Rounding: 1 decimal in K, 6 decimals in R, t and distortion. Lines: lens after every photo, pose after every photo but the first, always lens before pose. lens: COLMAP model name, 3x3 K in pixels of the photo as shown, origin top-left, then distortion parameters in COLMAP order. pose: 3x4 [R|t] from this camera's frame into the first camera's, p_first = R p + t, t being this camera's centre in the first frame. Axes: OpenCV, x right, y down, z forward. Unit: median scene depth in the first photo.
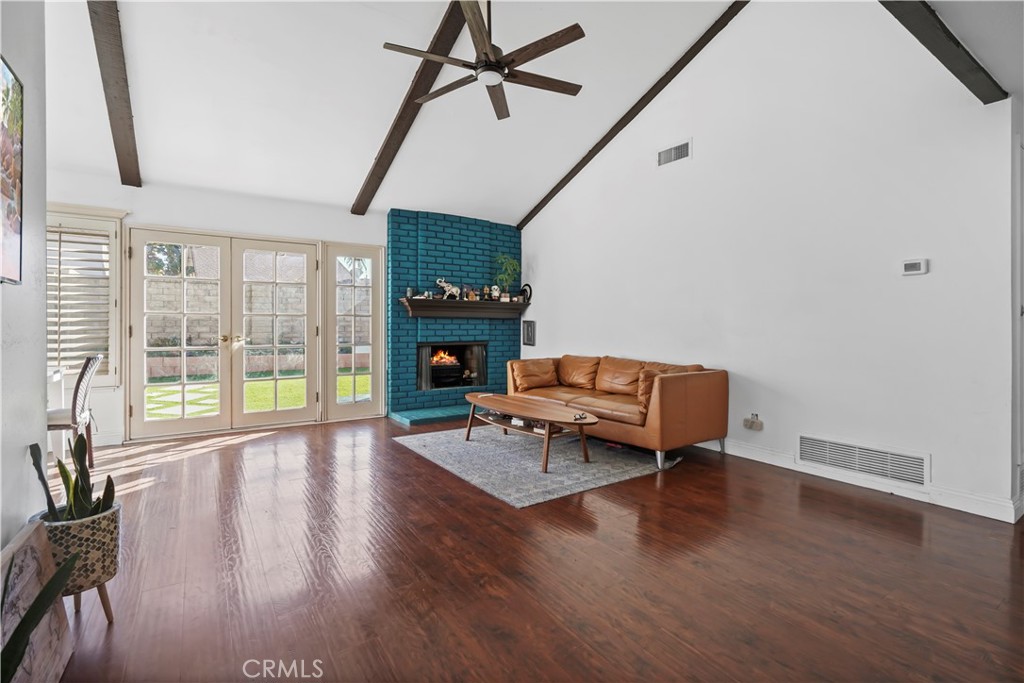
lens RADIAL K [[469.2, 0, 504.7], [0, 469.2, 326.3], [0, 0, 1]] dist [-0.008222, 0.002142]
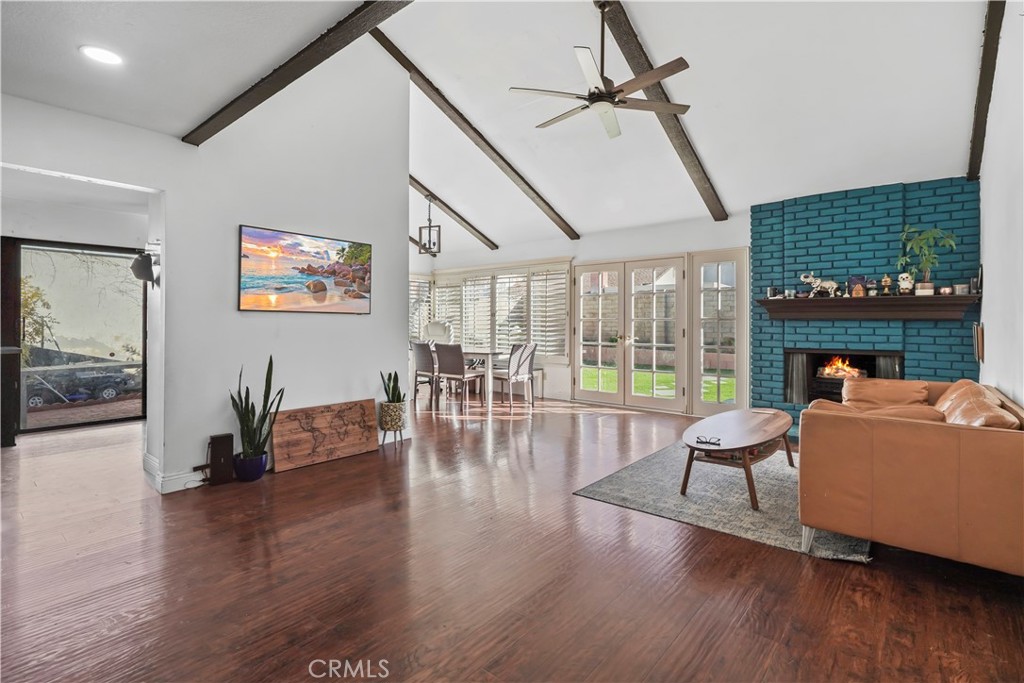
lens RADIAL K [[469.2, 0, 520.0], [0, 469.2, 321.0], [0, 0, 1]] dist [-0.008222, 0.002142]
pose [[0.301572, -0.007101, -0.953417, 0.520346], [-0.004514, 0.999950, -0.008875, -0.006601], [0.953433, 0.006980, 0.301525, 0.261625]]
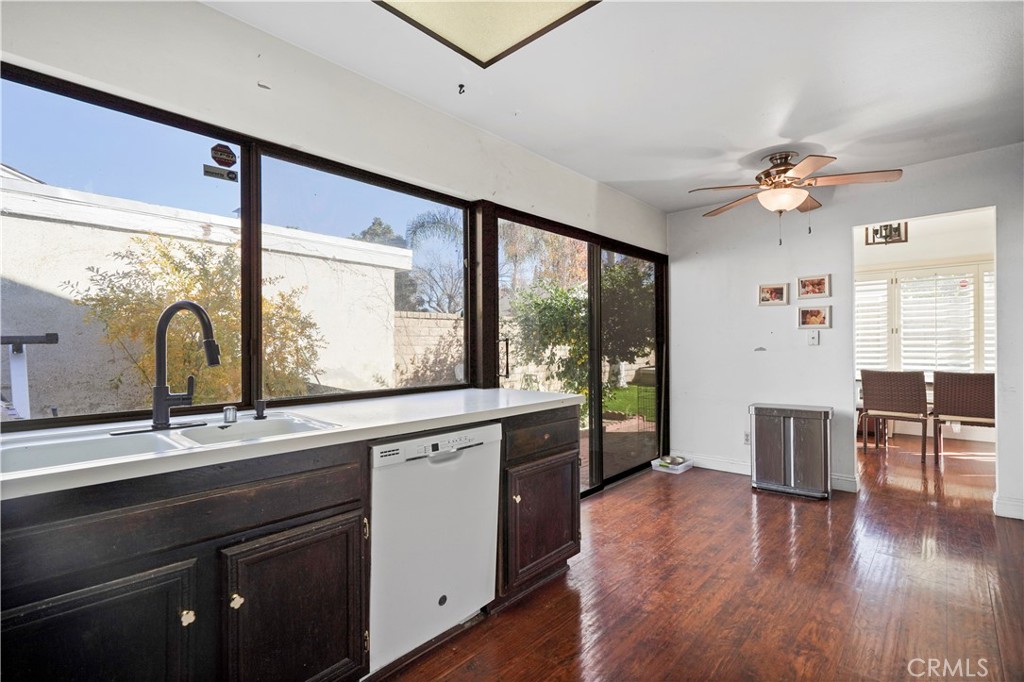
lens RADIAL K [[469.2, 0, 514.6], [0, 469.2, 348.6], [0, 0, 1]] dist [-0.008222, 0.002142]
pose [[0.248711, 0.002317, -0.968575, -0.053156], [0.005854, 0.999975, 0.003895, -0.007268], [0.968560, -0.006639, 0.248692, -0.464148]]
